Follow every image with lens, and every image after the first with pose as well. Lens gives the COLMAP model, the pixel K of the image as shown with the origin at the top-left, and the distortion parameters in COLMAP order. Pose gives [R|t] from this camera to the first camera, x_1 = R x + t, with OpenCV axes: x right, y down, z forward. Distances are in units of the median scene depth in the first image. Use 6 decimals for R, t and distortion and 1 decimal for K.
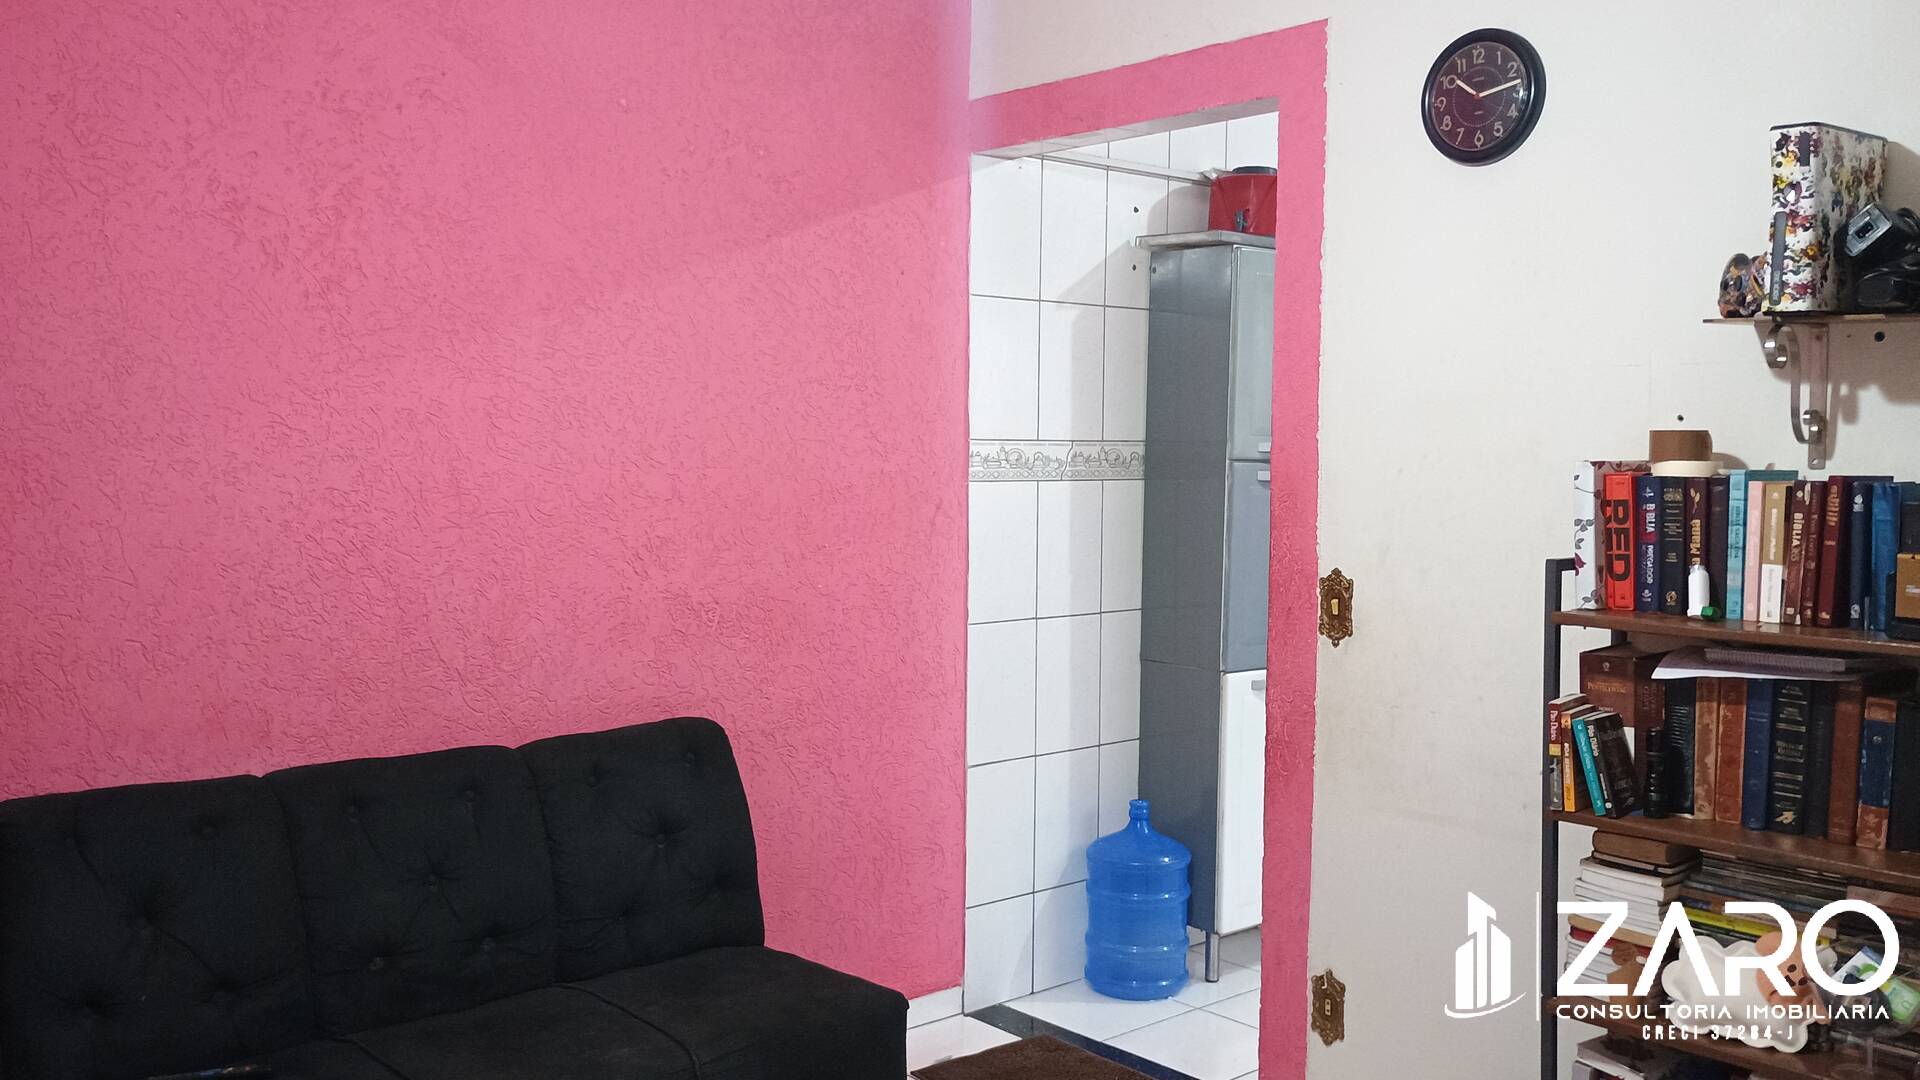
lens RADIAL K [[1675.4, 0, 975.7], [0, 1675.4, 527.0], [0, 0, 1]] dist [0.020633, -0.030484]
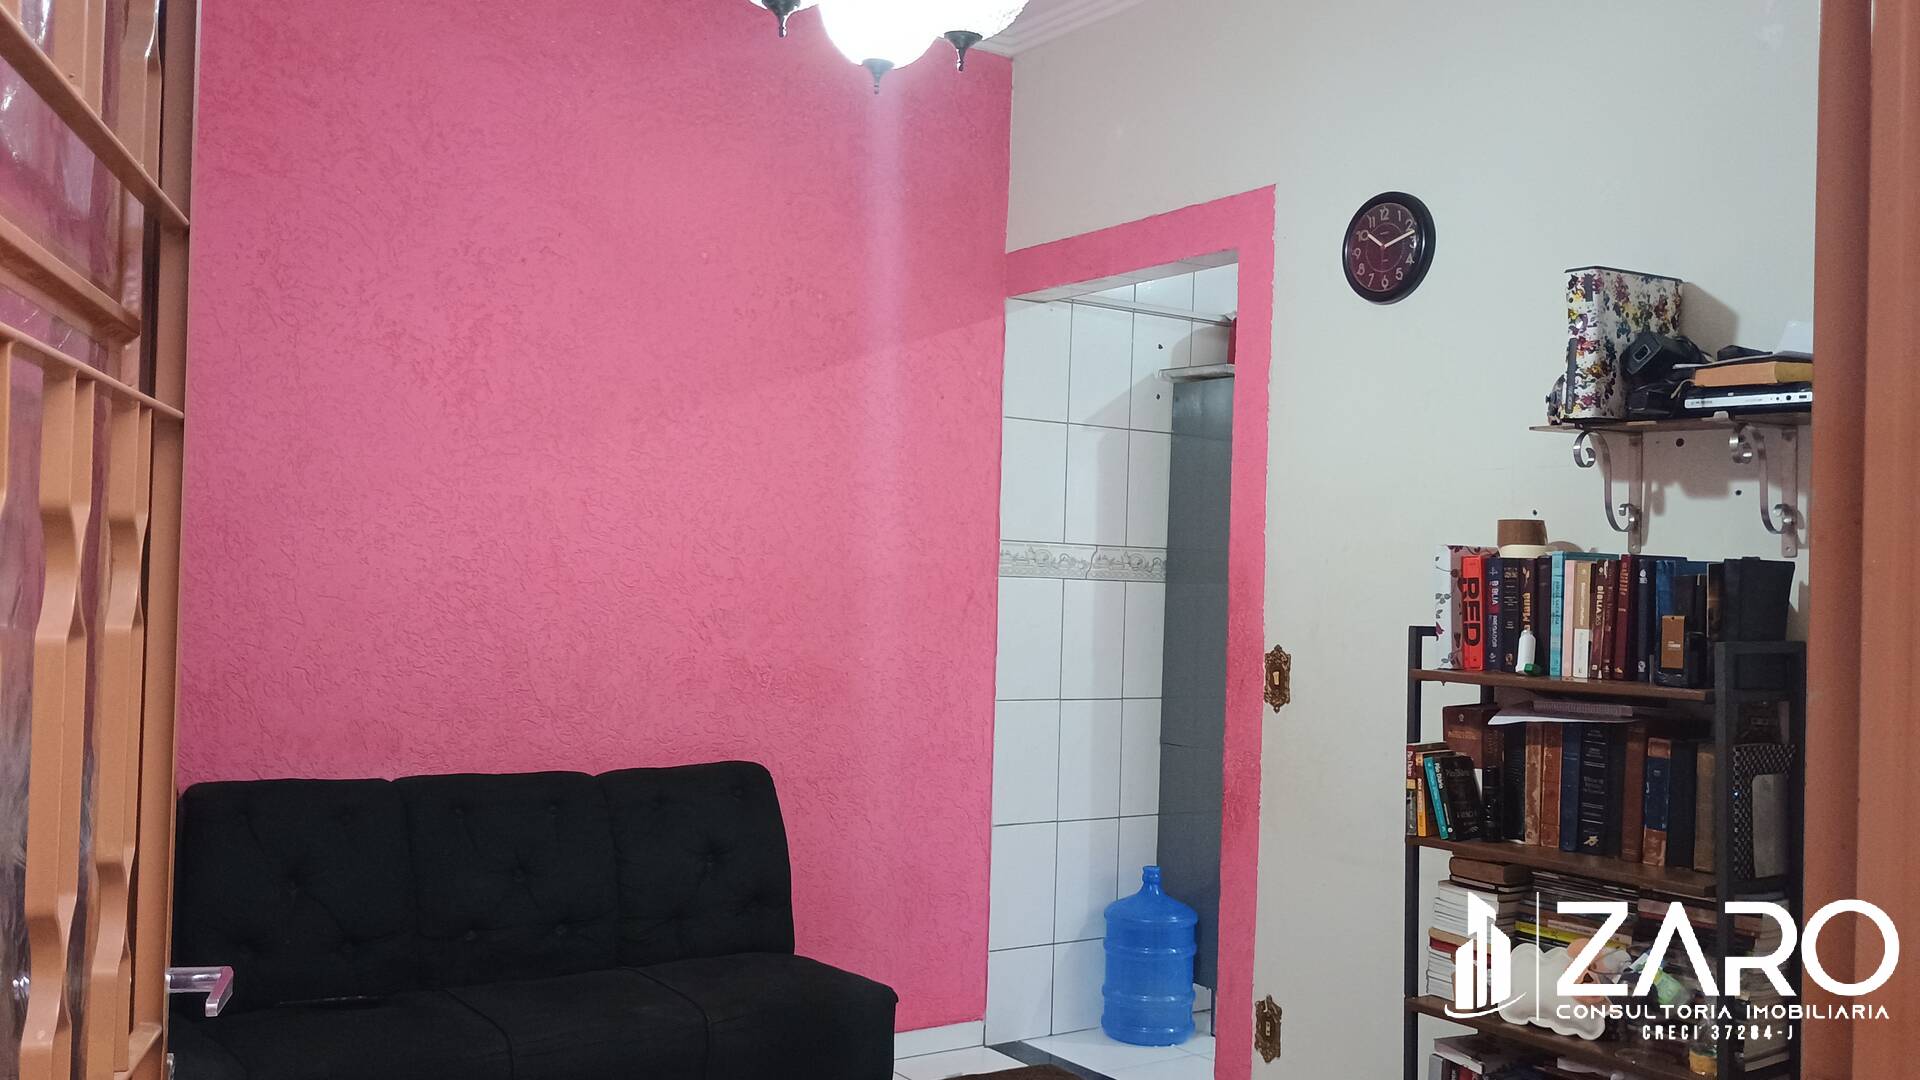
lens RADIAL K [[1675.4, 0, 947.9], [0, 1675.4, 550.9], [0, 0, 1]] dist [0.020633, -0.030484]
pose [[0.991656, 0.018269, -0.127614, 0.139645], [-0.027849, 0.996892, -0.073689, 0.053586], [0.125872, 0.076628, 0.989083, -0.196908]]
